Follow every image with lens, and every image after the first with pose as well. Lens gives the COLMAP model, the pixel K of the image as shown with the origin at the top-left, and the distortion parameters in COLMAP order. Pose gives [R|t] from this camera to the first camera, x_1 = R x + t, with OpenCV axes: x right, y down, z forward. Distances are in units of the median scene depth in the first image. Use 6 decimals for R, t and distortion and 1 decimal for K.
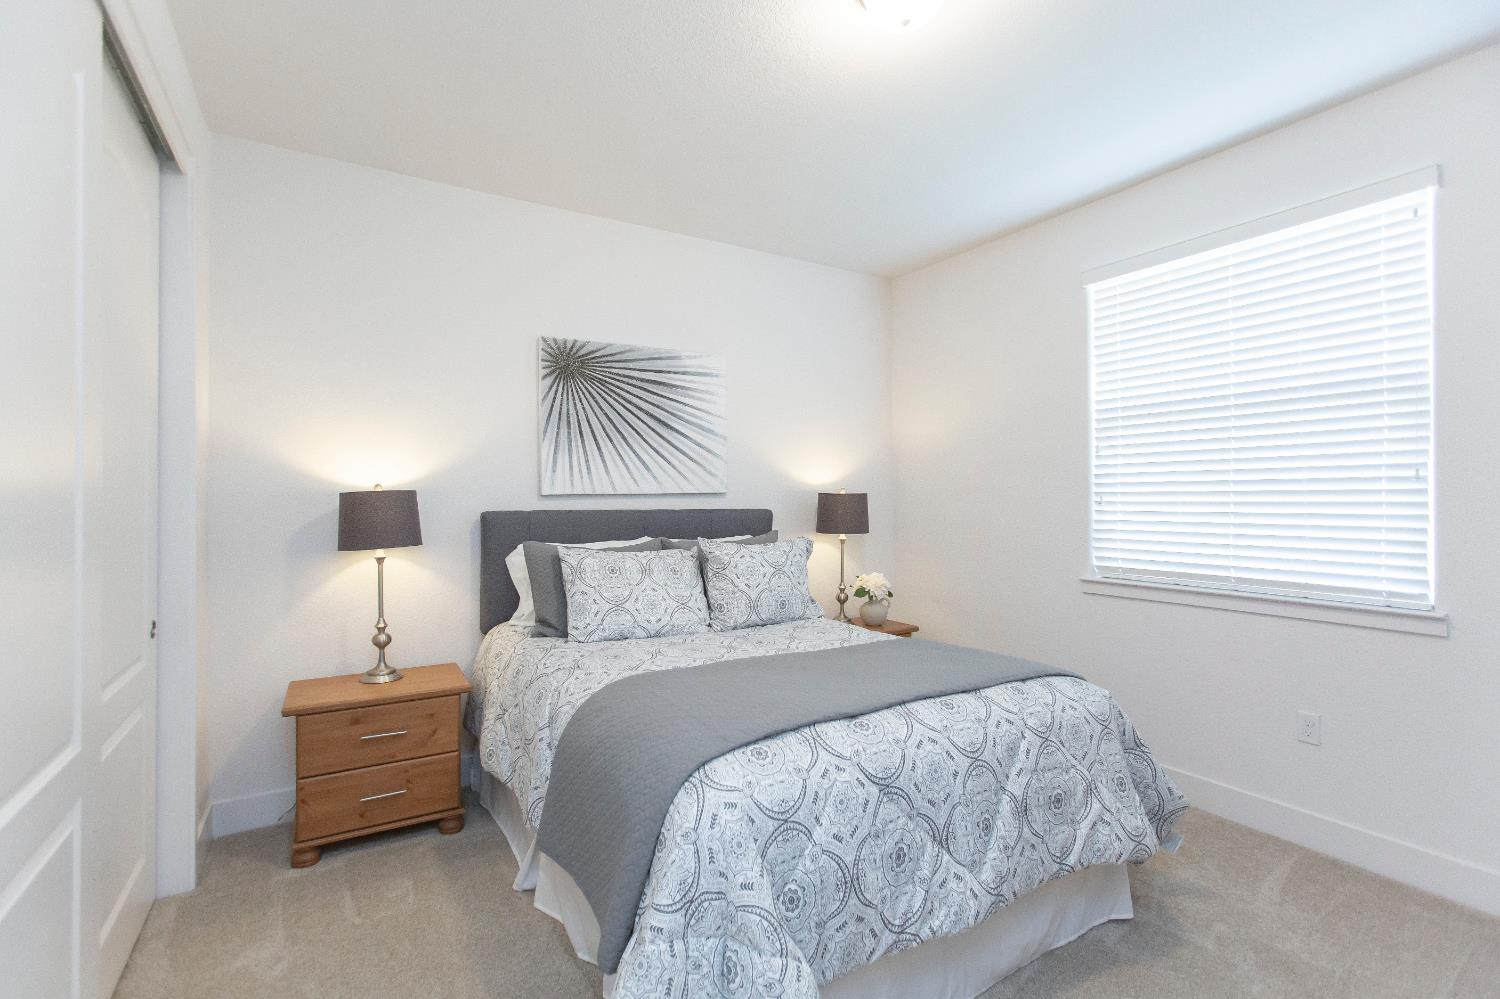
lens RADIAL K [[685.9, 0, 750.0], [0, 685.9, 499.5], [0, 0, 1]] dist [-0.004478, 0.000164]
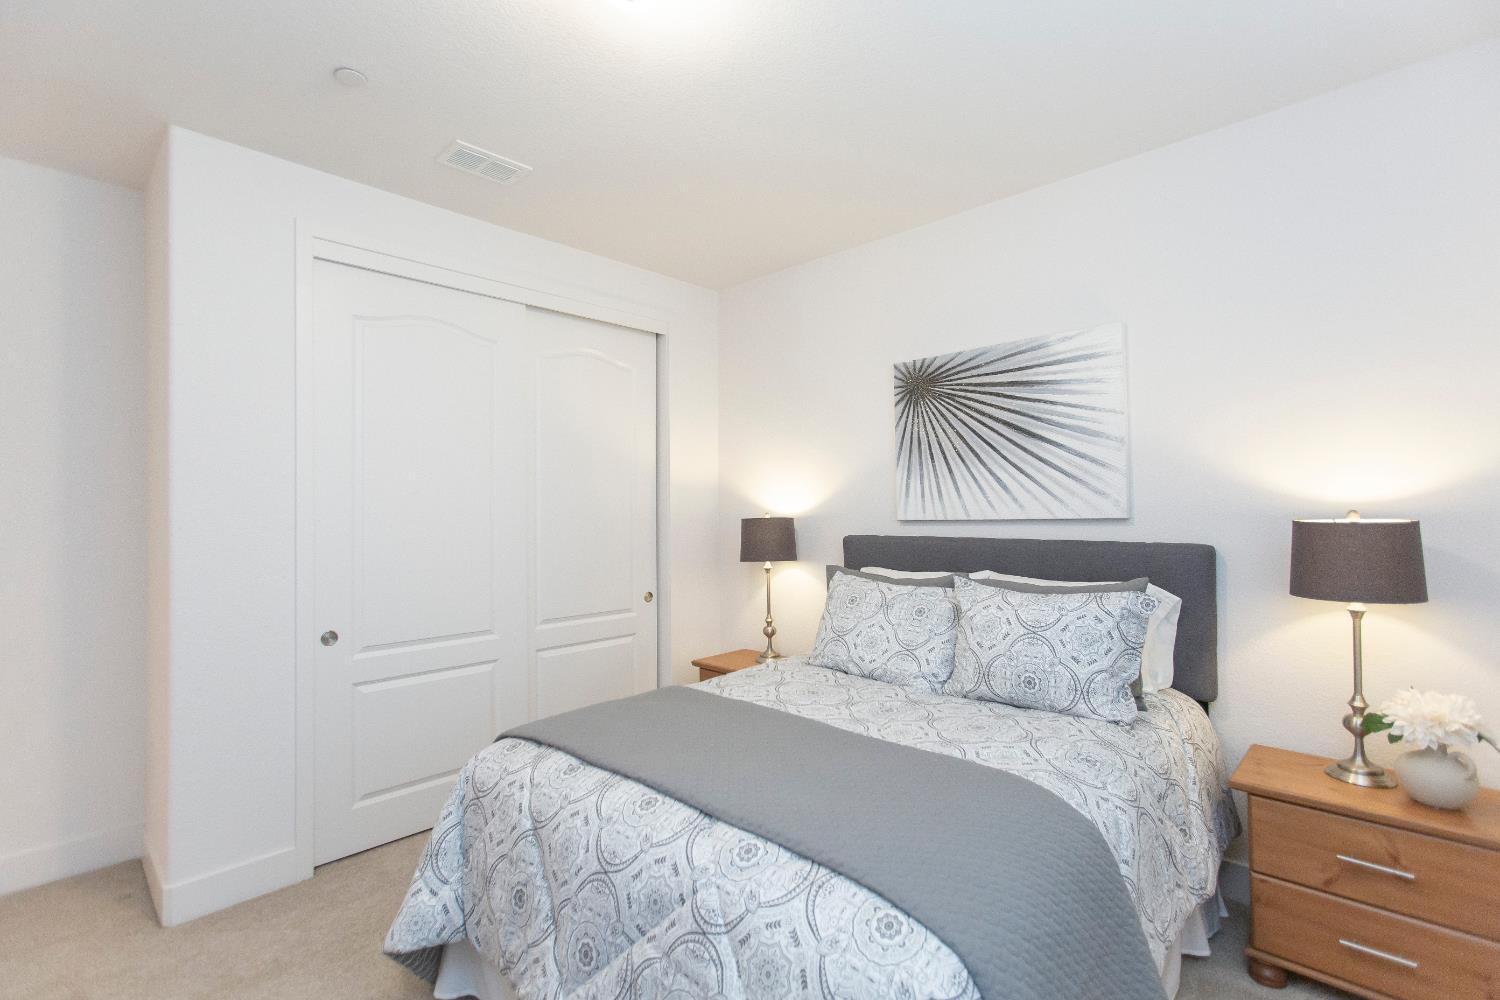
lens RADIAL K [[694.6, 0, 748.3], [0, 694.6, 508.4], [0, 0, 1]] dist [-0.012239, 0.000355]
pose [[0.260191, -0.005649, -0.965541, 0.625814], [-0.000412, 0.999982, -0.005961, -0.018643], [0.965557, 0.001949, 0.260184, 0.521540]]
